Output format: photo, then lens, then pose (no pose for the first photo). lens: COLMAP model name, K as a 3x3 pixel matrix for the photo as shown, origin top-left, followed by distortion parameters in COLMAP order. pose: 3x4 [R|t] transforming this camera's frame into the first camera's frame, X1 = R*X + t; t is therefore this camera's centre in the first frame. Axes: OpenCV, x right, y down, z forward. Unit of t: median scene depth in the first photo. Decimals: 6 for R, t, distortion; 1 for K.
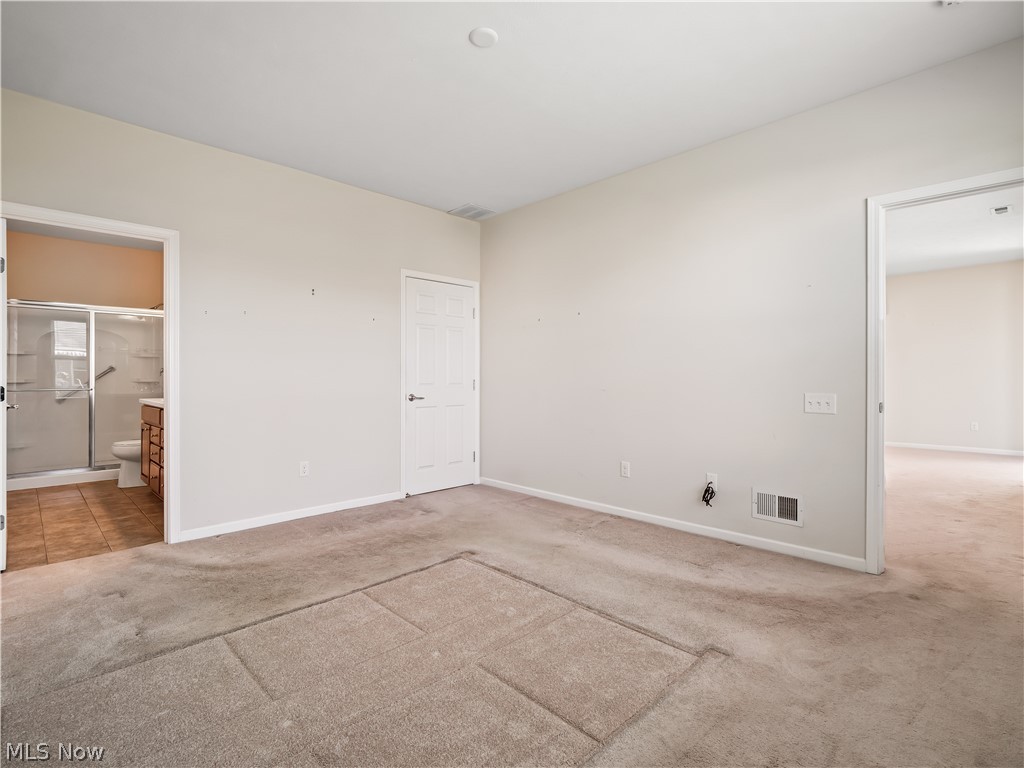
lens RADIAL K [[482.1, 0, 512.0], [0, 482.1, 384.0], [0, 0, 1]] dist [-0.000947, -0.000369]
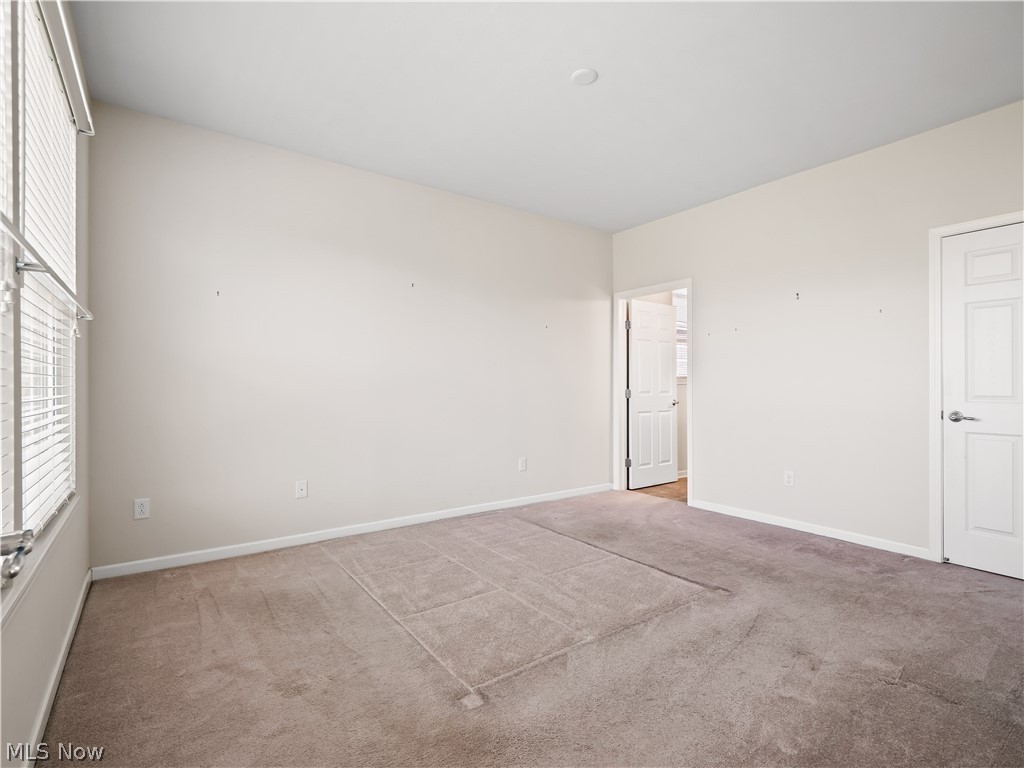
lens RADIAL K [[504.3, 0, 505.6], [0, 504.3, 383.0], [0, 0, 1]] dist [0.000055, -0.000156]
pose [[-0.144431, 0.003322, -0.989509, 0.645756], [-0.010549, 0.999932, 0.004897, -0.016681], [0.989459, 0.011145, -0.144386, 0.558890]]
